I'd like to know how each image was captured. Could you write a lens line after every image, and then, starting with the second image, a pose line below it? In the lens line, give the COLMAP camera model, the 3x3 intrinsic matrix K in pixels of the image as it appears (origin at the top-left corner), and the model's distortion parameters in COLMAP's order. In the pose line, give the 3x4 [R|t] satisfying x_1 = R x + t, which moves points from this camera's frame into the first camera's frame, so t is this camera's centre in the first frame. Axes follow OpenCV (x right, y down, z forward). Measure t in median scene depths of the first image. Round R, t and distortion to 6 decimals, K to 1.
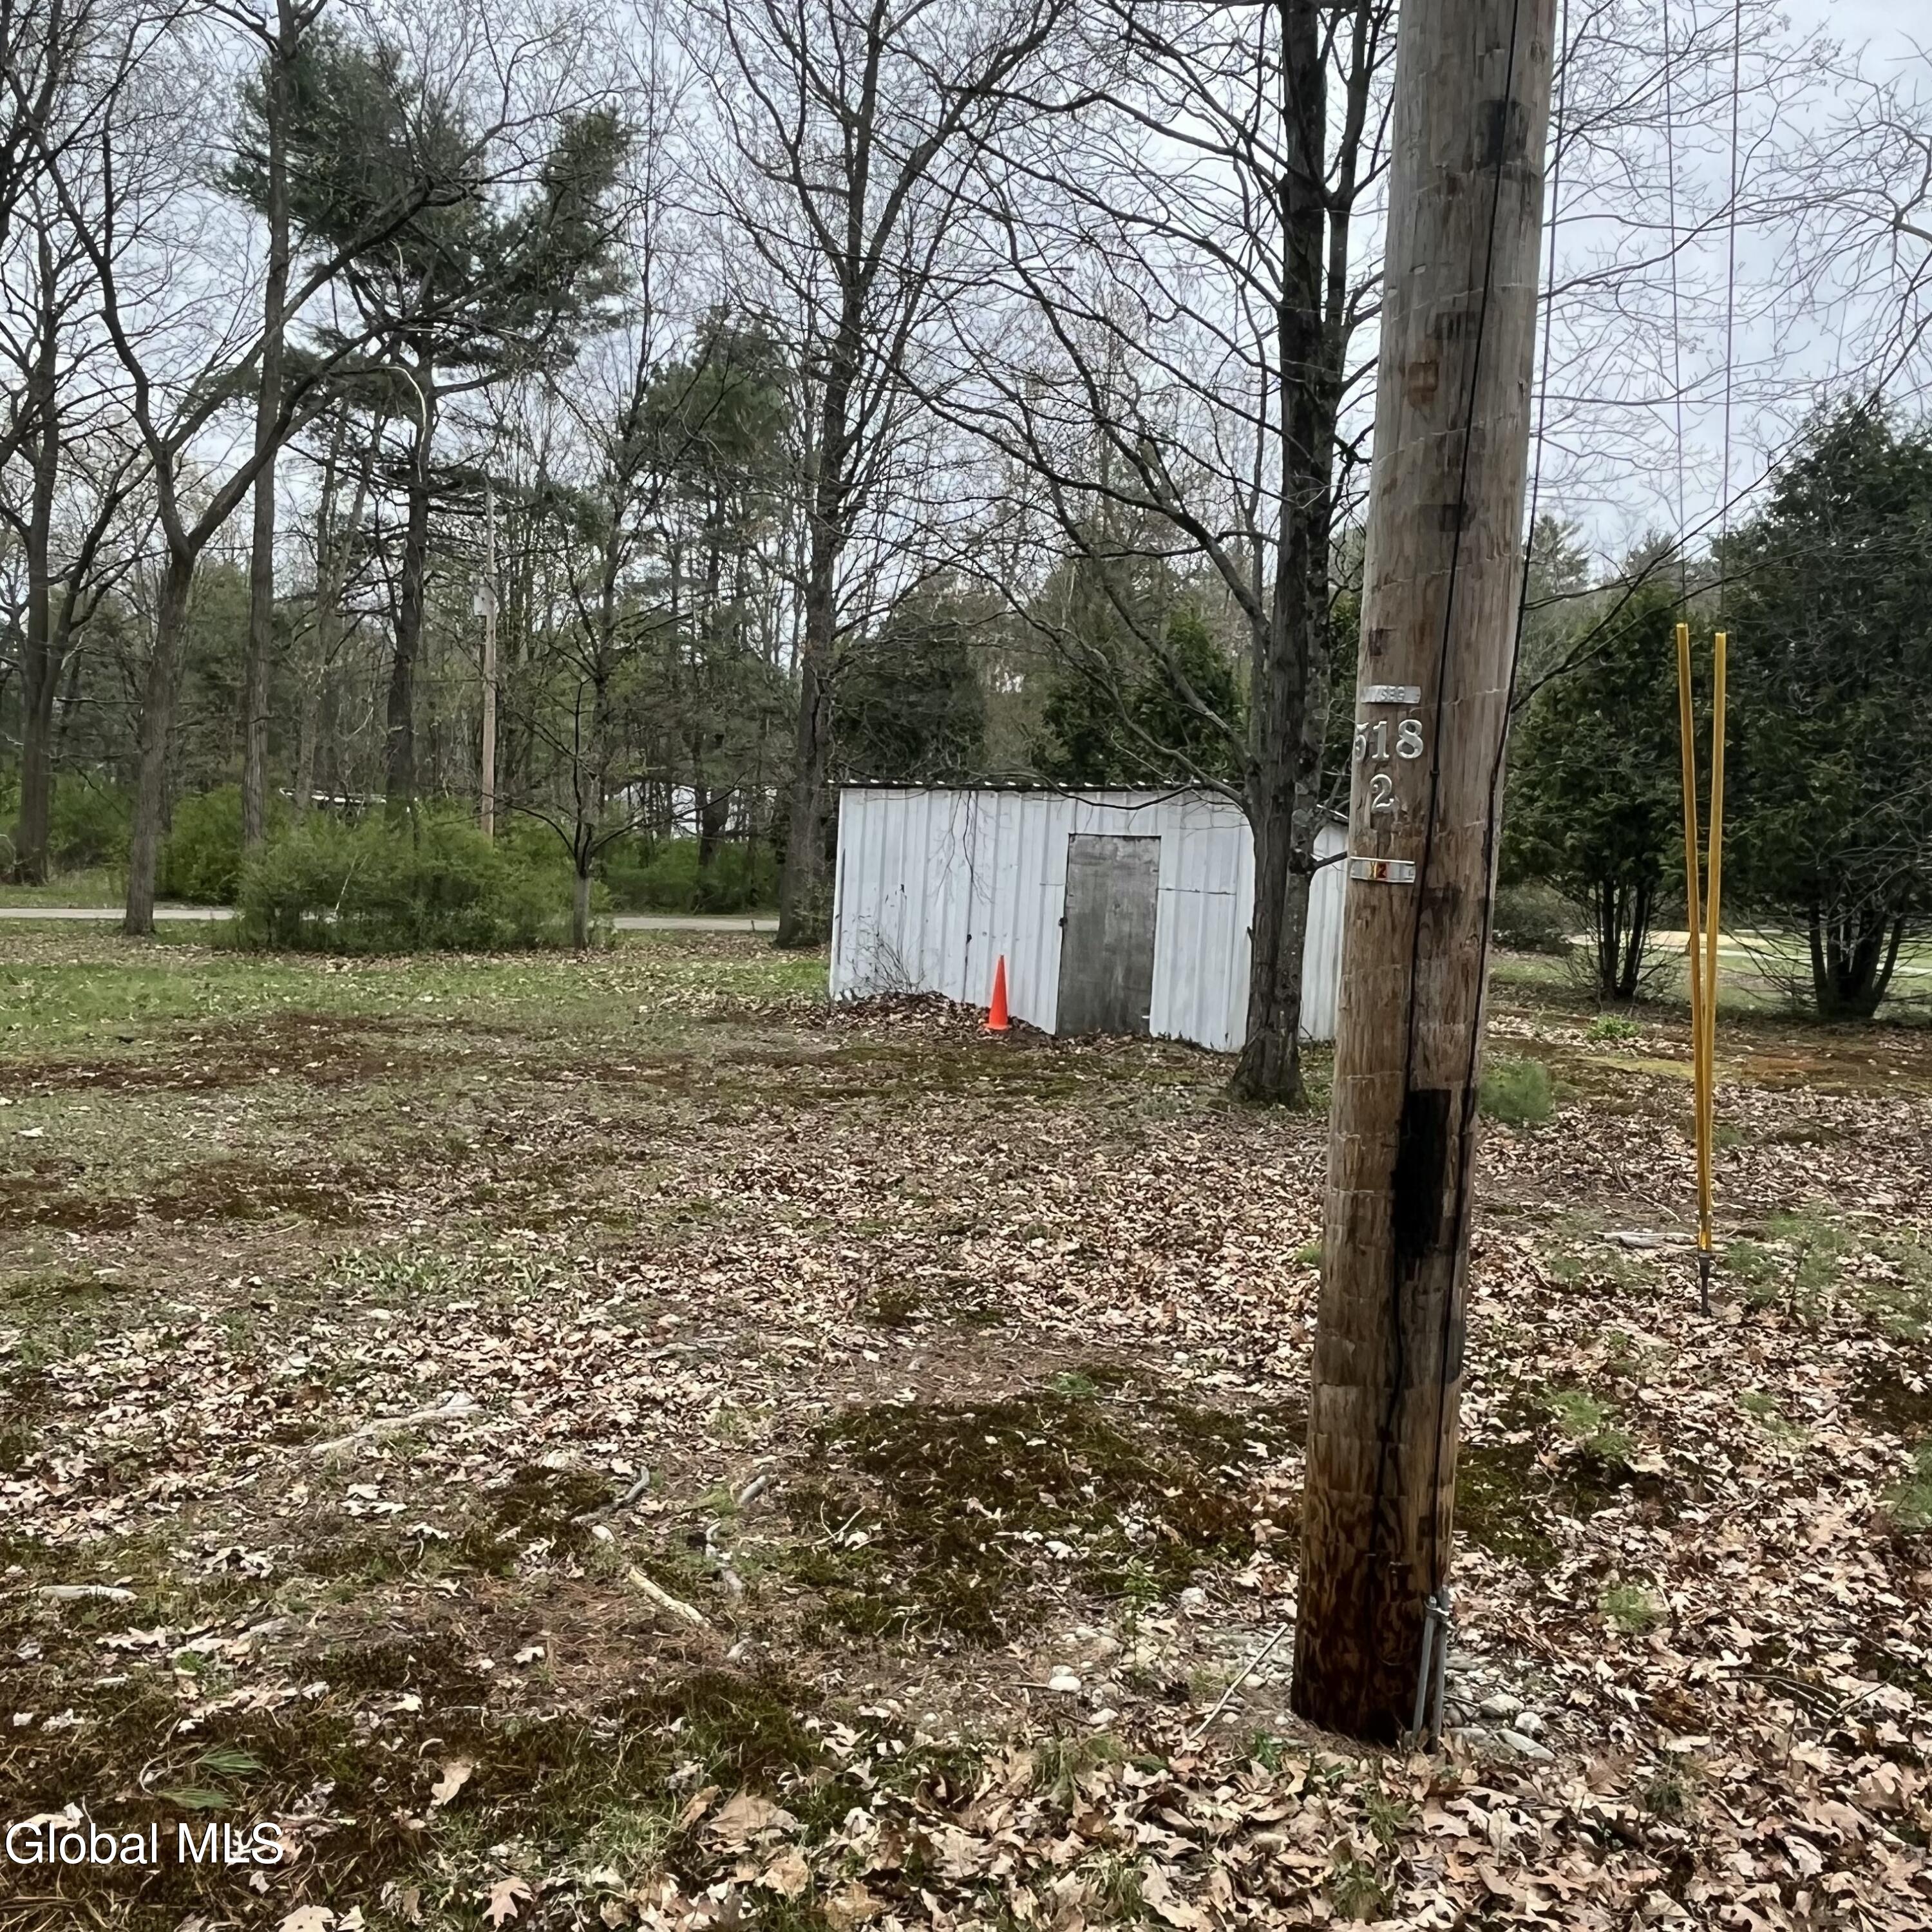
lens RADIAL K [[1811.4, 0, 953.8], [0, 1811.4, 975.6], [0, 0, 1]] dist [-0.002102, 0.000265]
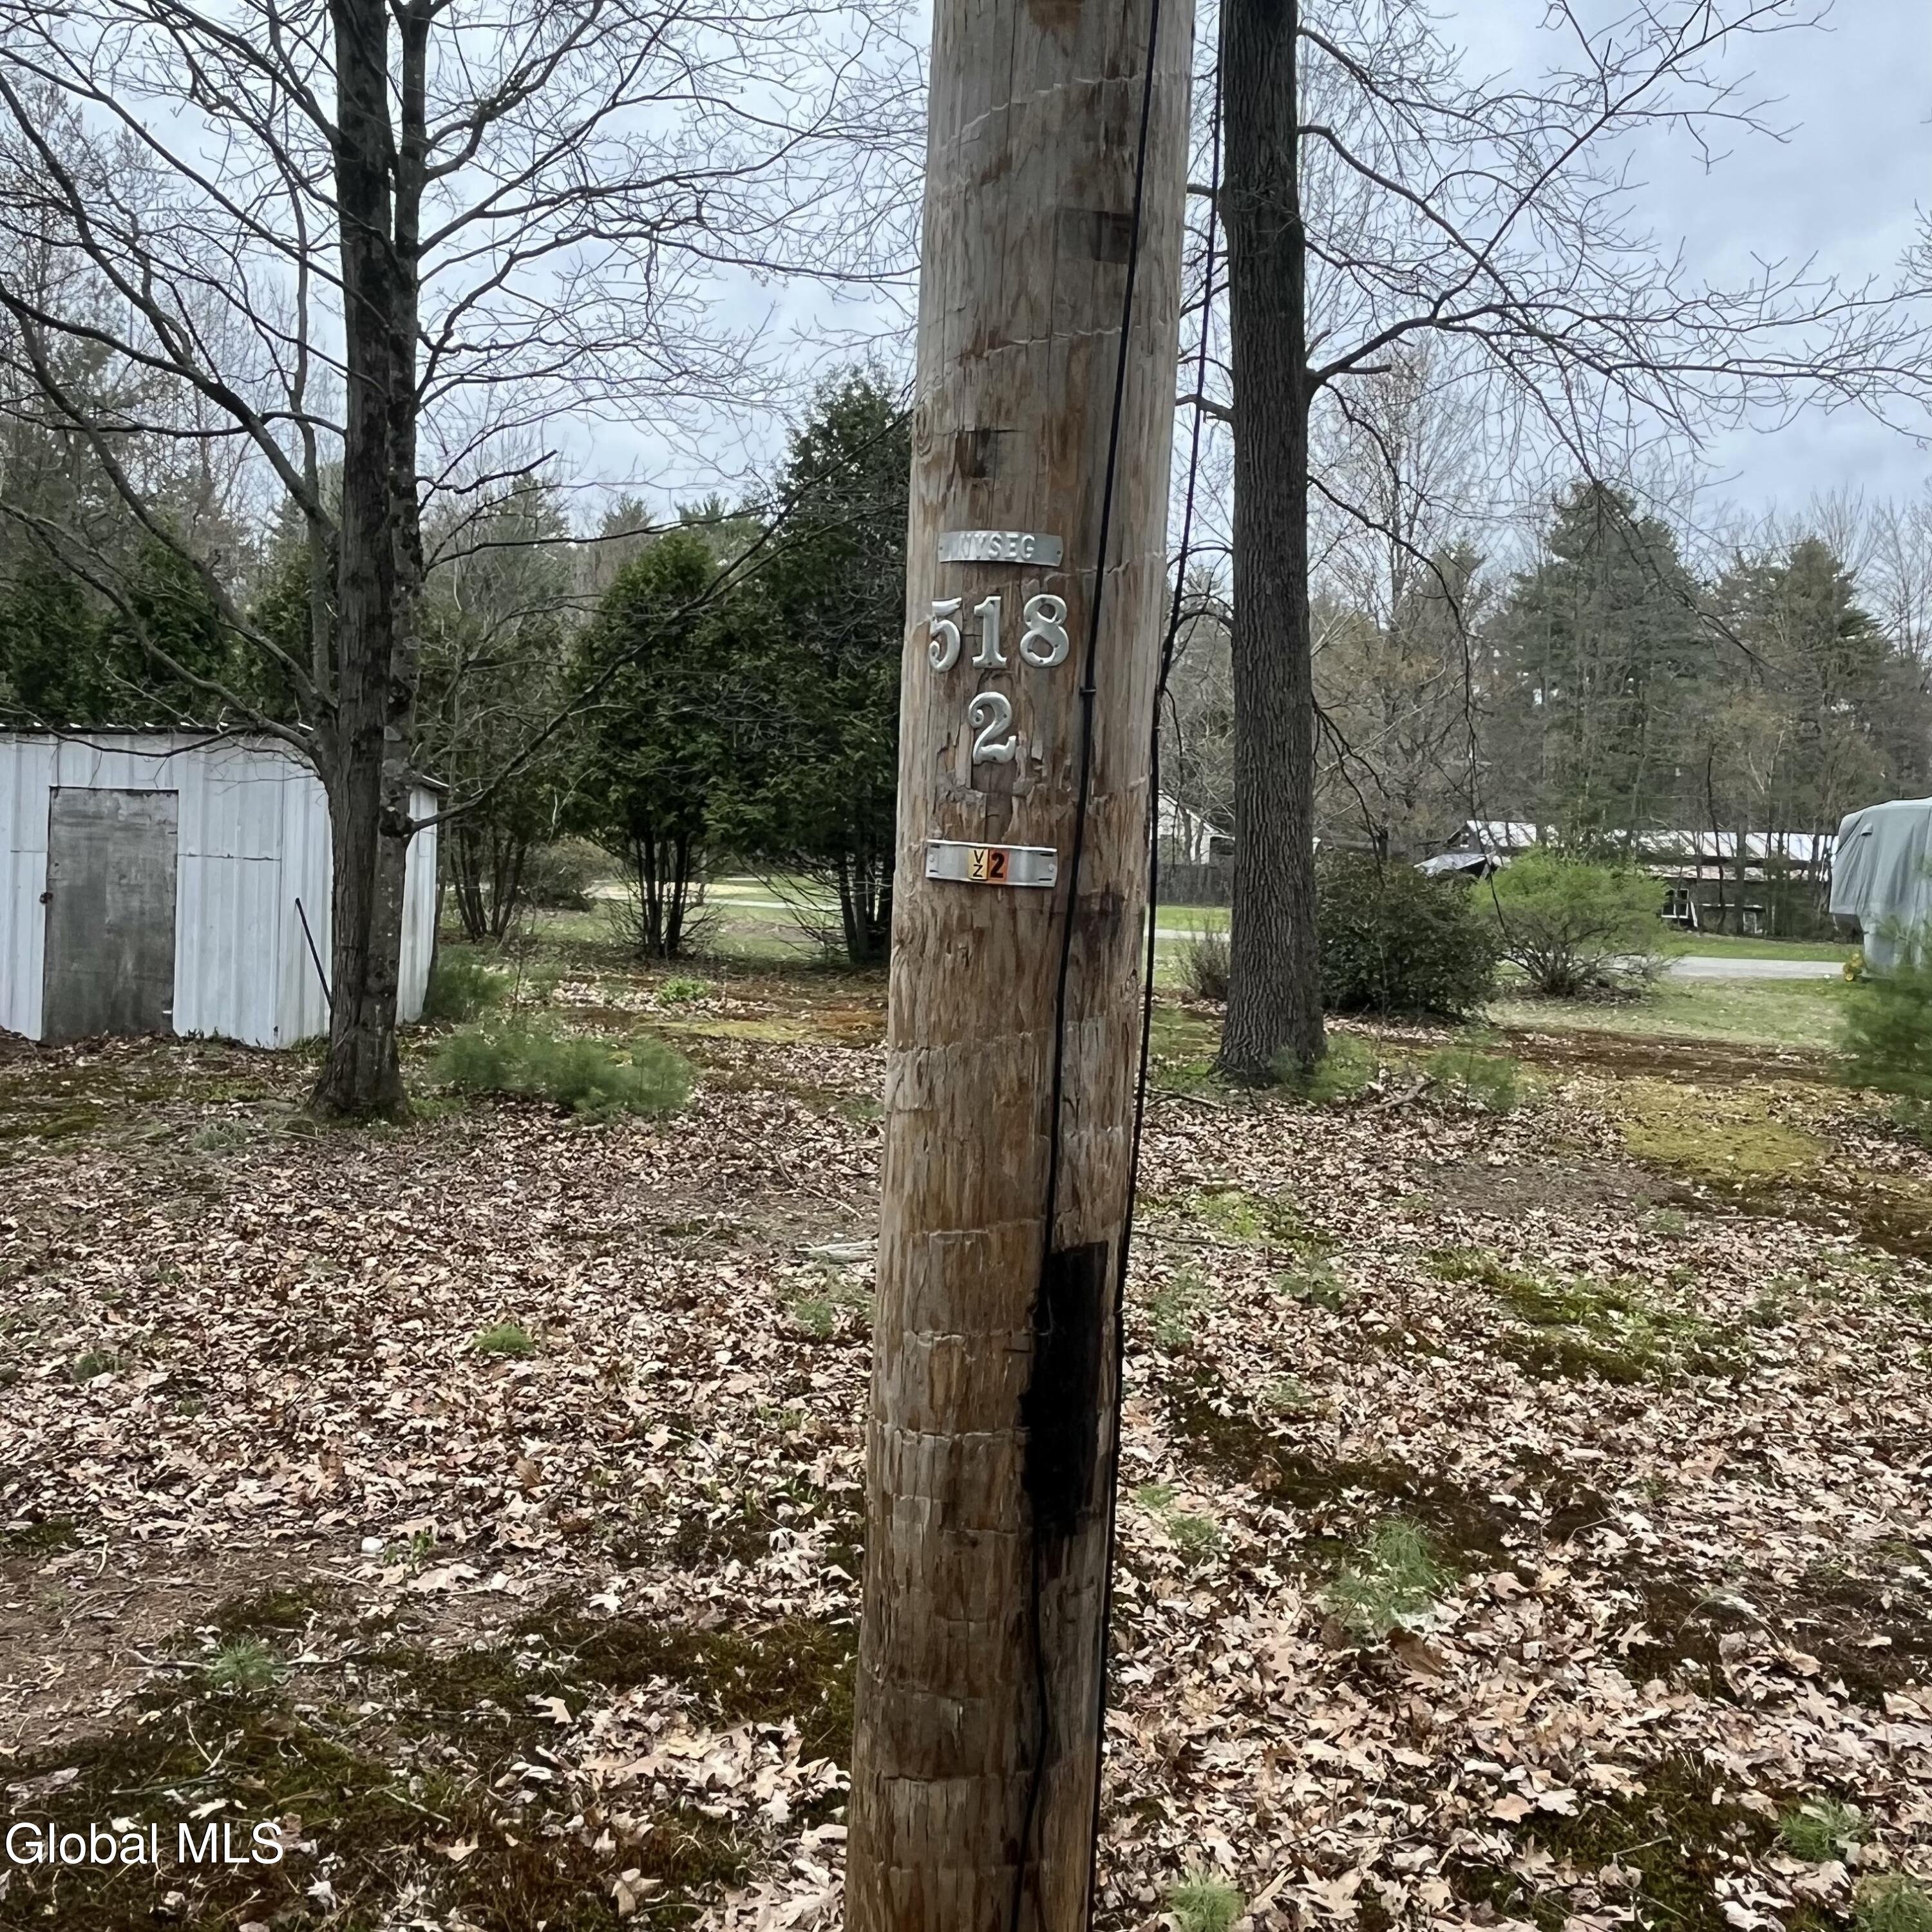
lens RADIAL K [[1801.2, 0, 966.1], [0, 1801.2, 935.6], [0, 0, 1]] dist [-0.000074, -0.003606]
pose [[0.848913, -0.040614, 0.526969, -0.031631], [0.038250, 0.999150, 0.015387, -0.022233], [-0.527146, 0.007094, 0.849745, 0.262772]]
